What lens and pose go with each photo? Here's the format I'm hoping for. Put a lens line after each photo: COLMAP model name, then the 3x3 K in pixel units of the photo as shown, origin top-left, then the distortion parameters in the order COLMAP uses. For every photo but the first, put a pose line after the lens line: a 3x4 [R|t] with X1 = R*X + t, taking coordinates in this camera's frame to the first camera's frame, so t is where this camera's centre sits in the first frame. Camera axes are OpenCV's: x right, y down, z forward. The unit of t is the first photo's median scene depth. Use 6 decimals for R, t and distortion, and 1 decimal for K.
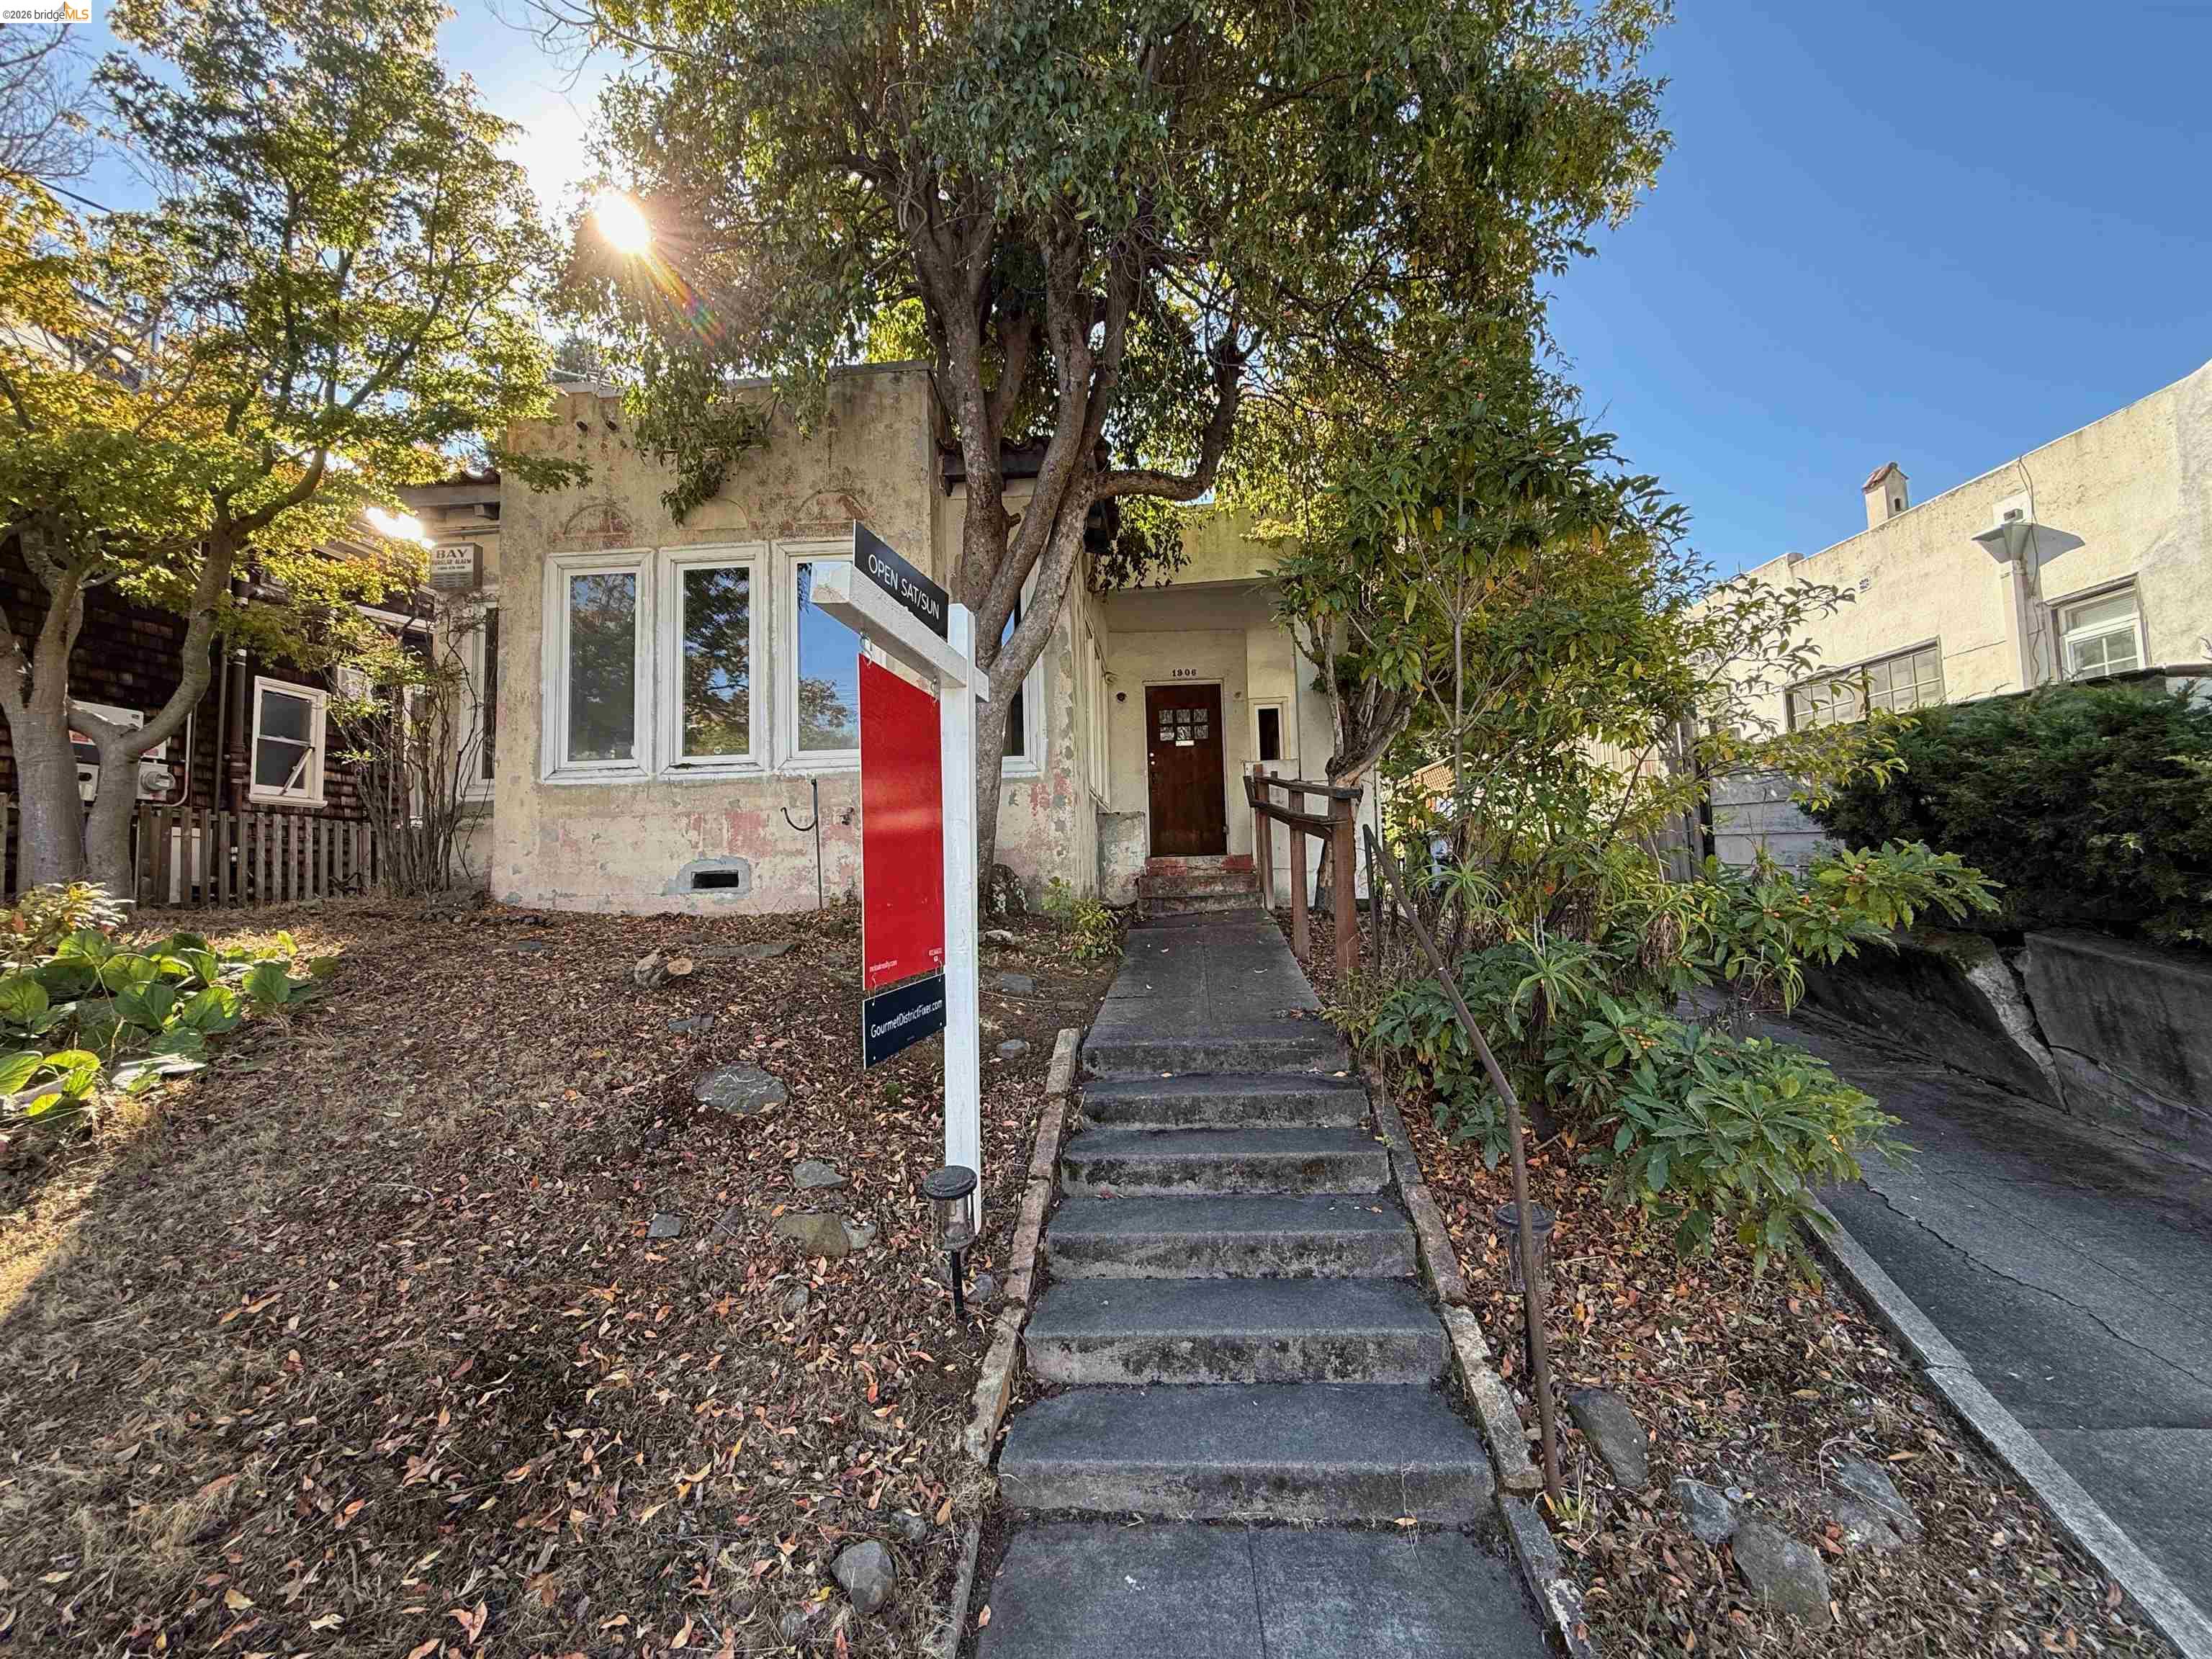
lens RADIAL K [[888.2, 0, 1102.6], [0, 888.2, 827.7], [0, 0, 1]] dist [0.000695, 0.000049]
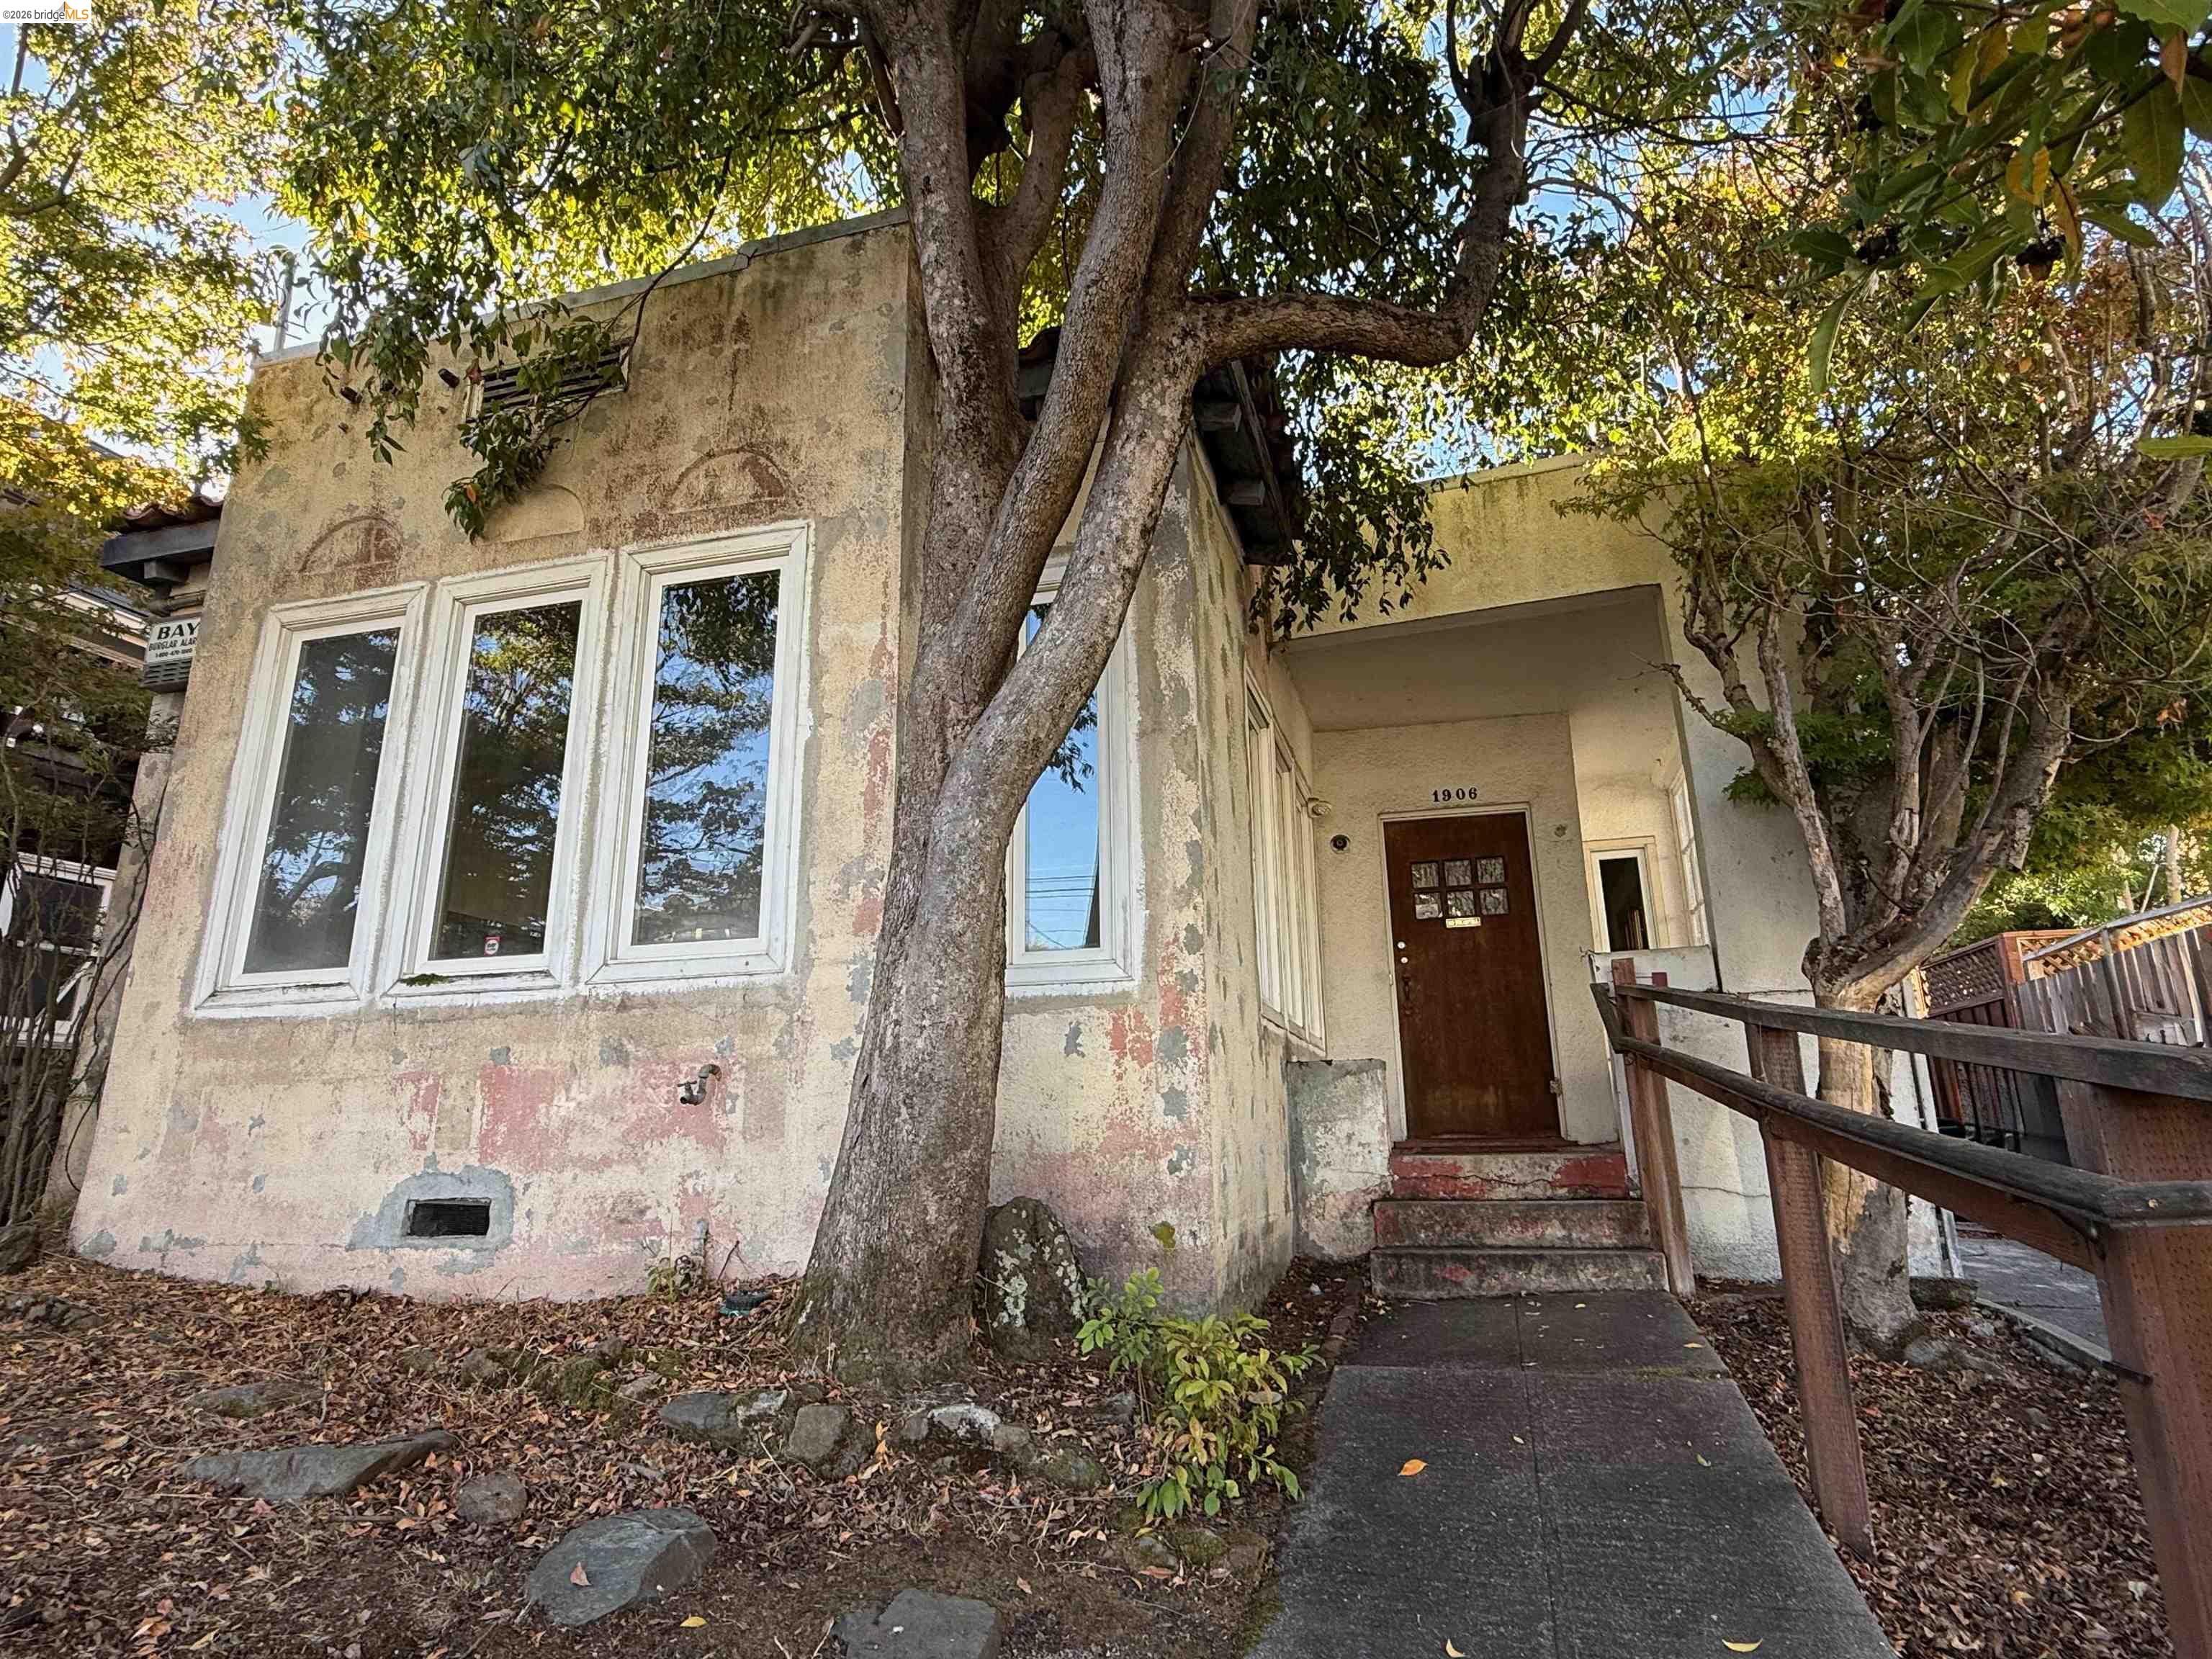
lens RADIAL K [[1166.3, 0, 1107.5], [0, 1166.3, 828.2], [0, 0, 1]] dist [0.000685, -0.000223]
pose [[0.977699, -0.039148, -0.206328, 0.039226], [-0.000434, 0.982092, -0.188400, -0.023483], [0.210009, 0.184288, 0.960174, 0.348028]]
